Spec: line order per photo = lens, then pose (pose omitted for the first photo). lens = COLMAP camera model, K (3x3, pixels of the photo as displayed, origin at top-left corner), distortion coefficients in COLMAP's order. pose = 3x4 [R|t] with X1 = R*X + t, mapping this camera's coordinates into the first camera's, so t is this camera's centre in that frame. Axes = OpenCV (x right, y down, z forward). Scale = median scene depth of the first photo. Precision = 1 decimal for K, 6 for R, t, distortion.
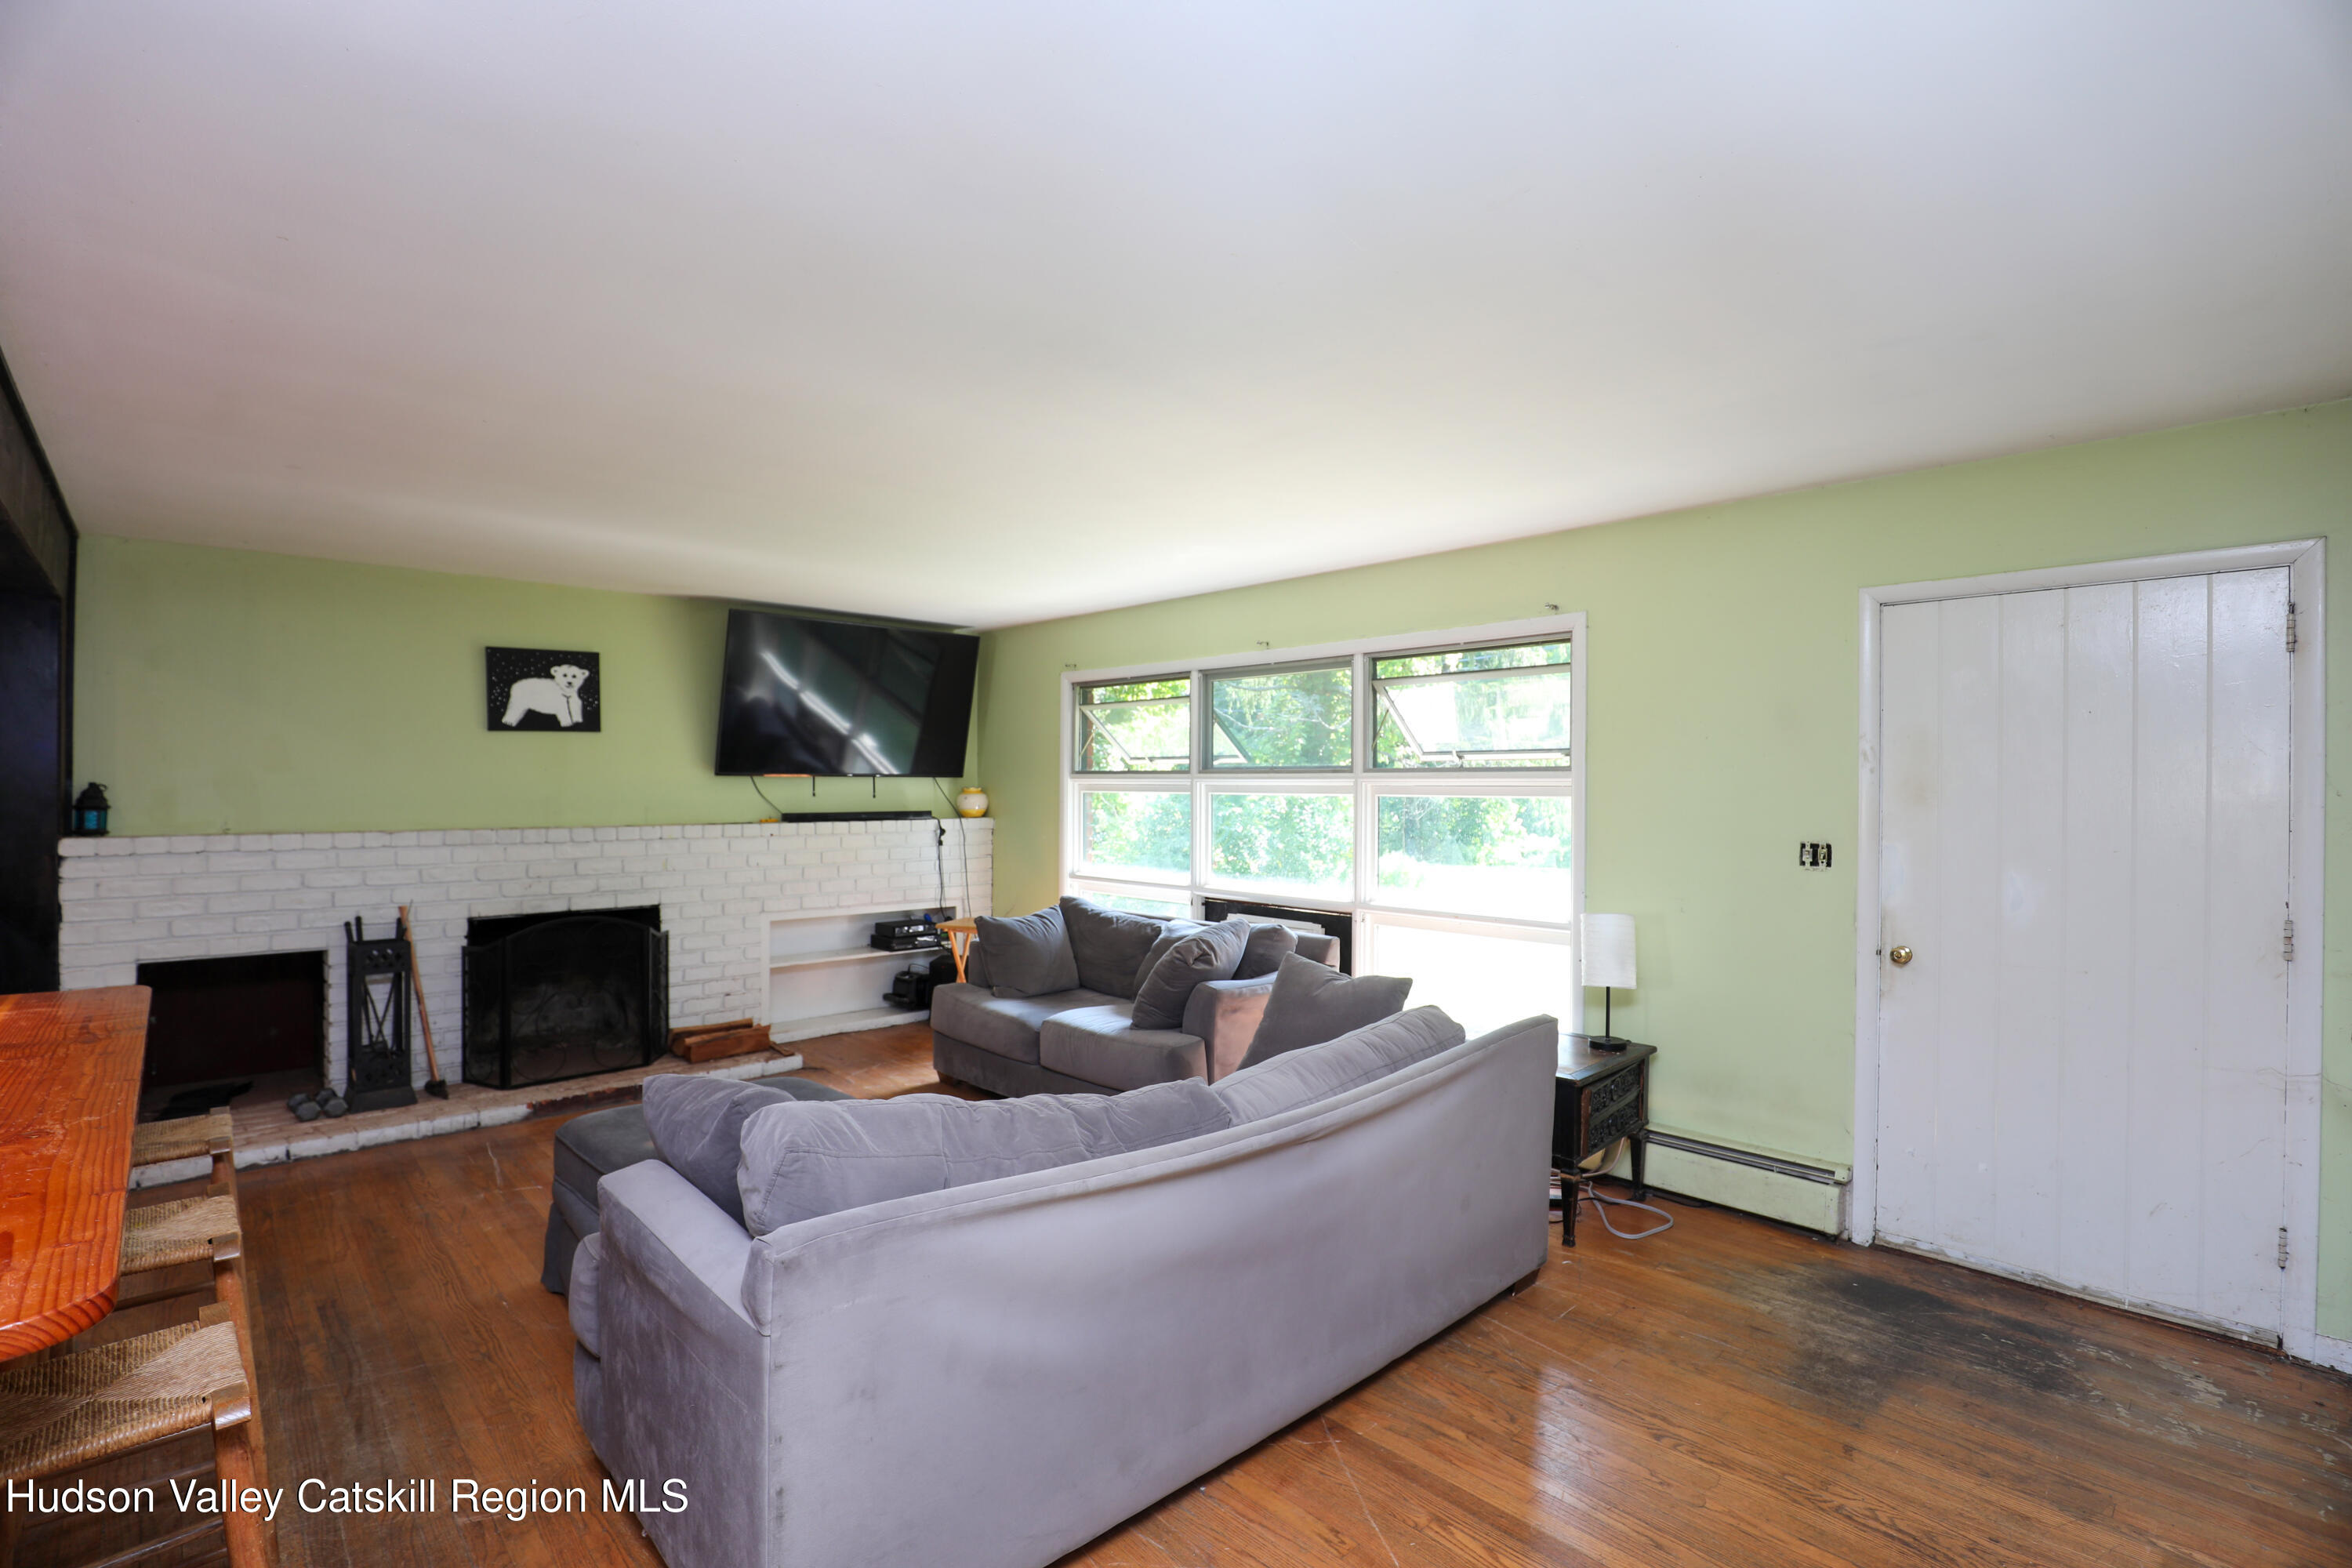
lens RADIAL K [[1075.2, 0, 1166.9], [0, 1075.2, 786.3], [0, 0, 1]] dist [-0.039166, 0.008123]
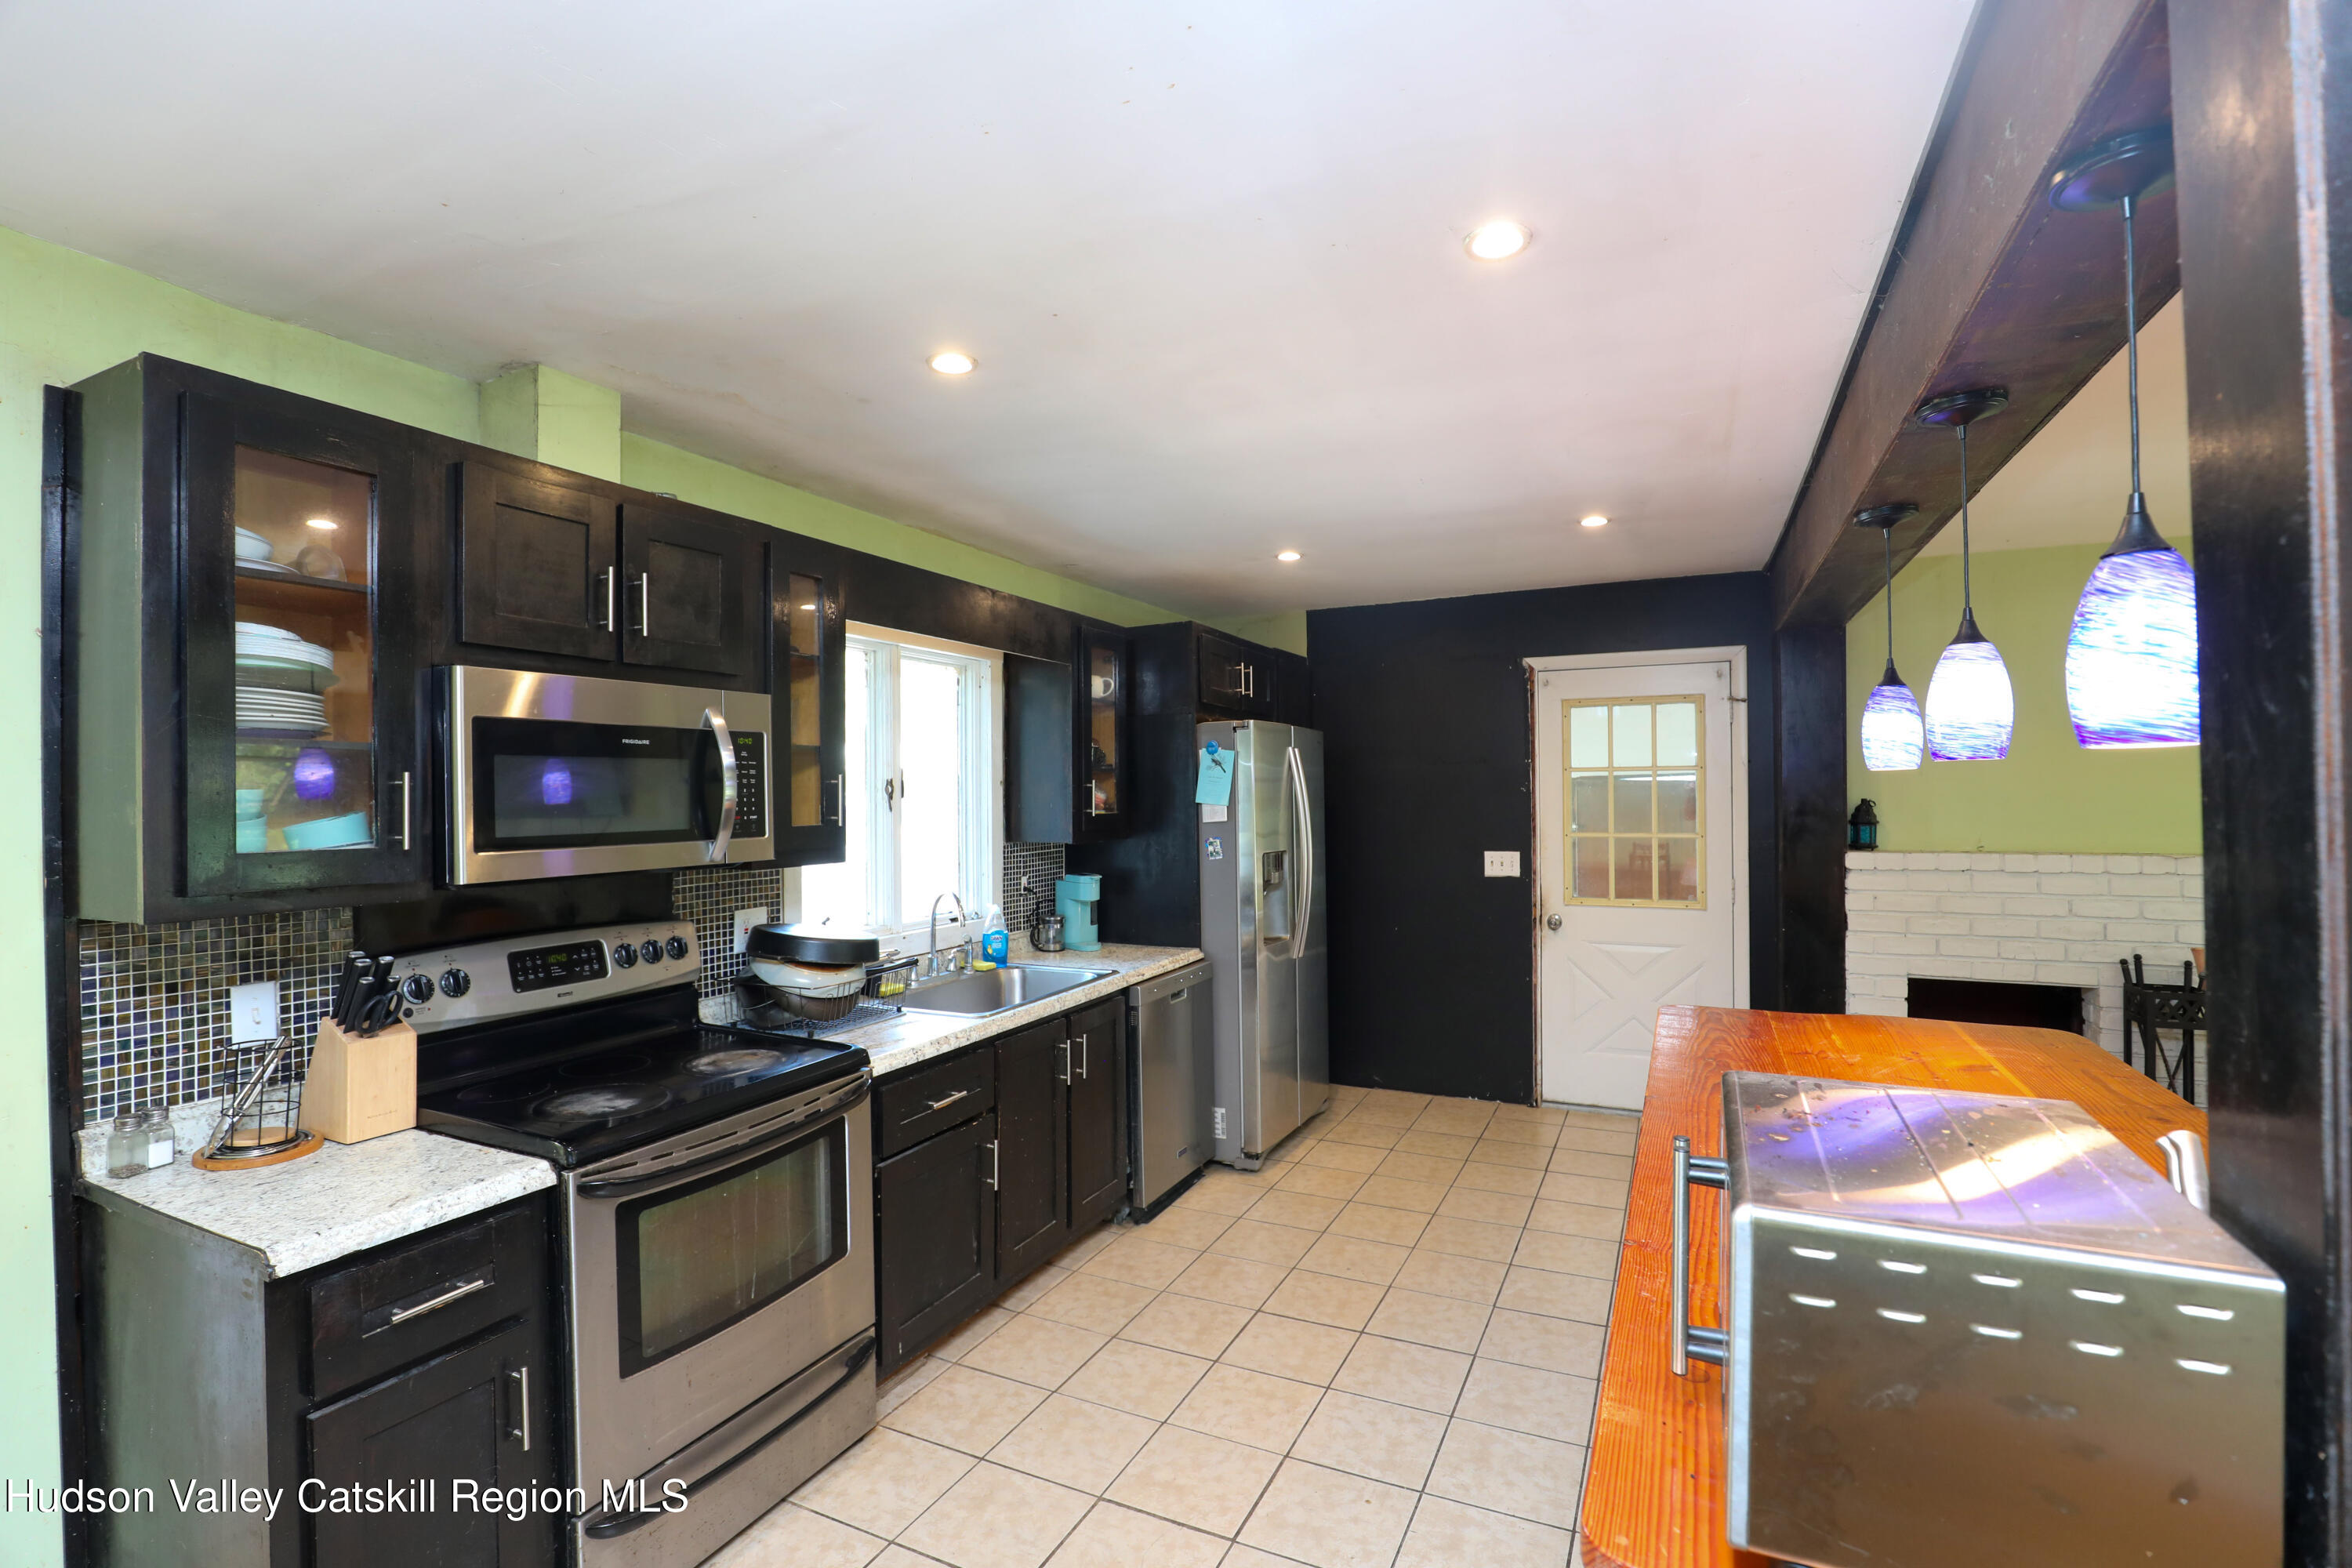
lens RADIAL K [[1075.2, 0, 1166.9], [0, 1075.2, 786.3], [0, 0, 1]] dist [-0.039166, 0.008123]
pose [[0.352764, -0.009649, -0.935663, -0.235883], [0.009028, 0.999935, -0.006908, -0.012644], [0.935669, -0.006011, 0.352828, -0.029590]]
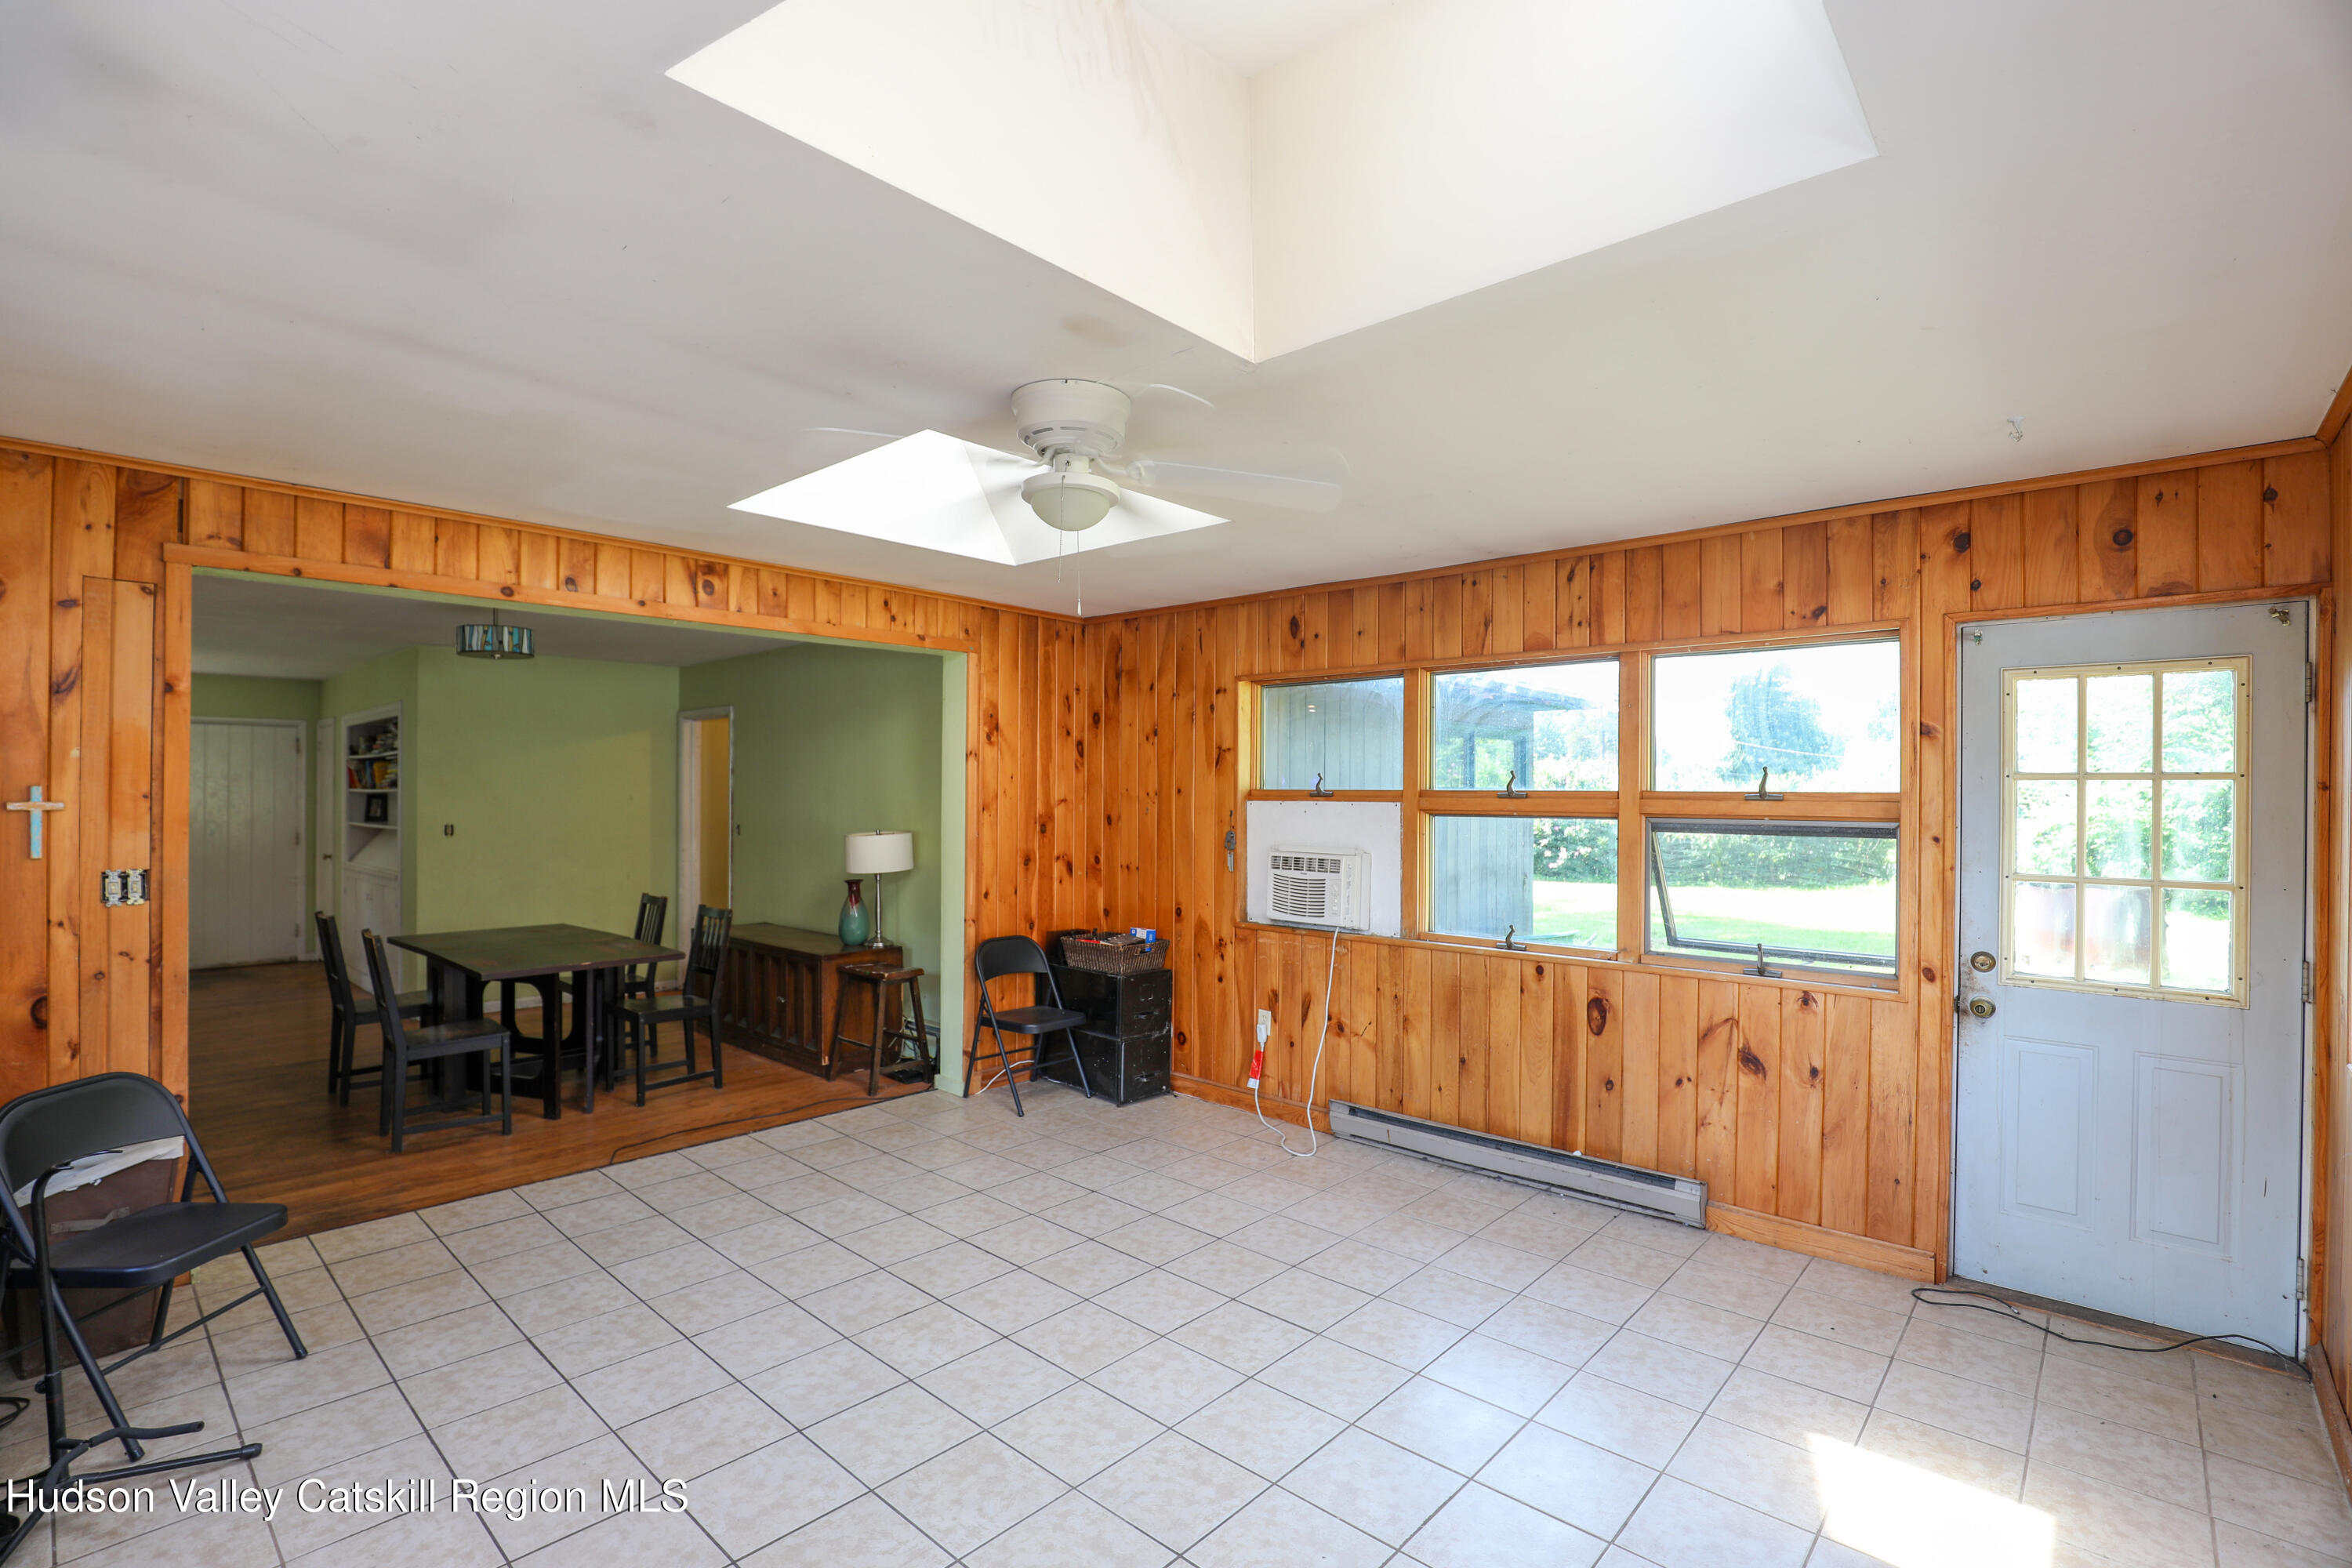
lens RADIAL K [[1073.0, 0, 1167.5], [0, 1073.0, 796.3], [0, 0, 1]] dist [-0.041572, 0.007692]
pose [[-0.077990, -0.006784, 0.996931, -1.369389], [-0.001786, 0.999976, 0.006665, -0.008176], [-0.996953, -0.001261, -0.078000, -0.840185]]
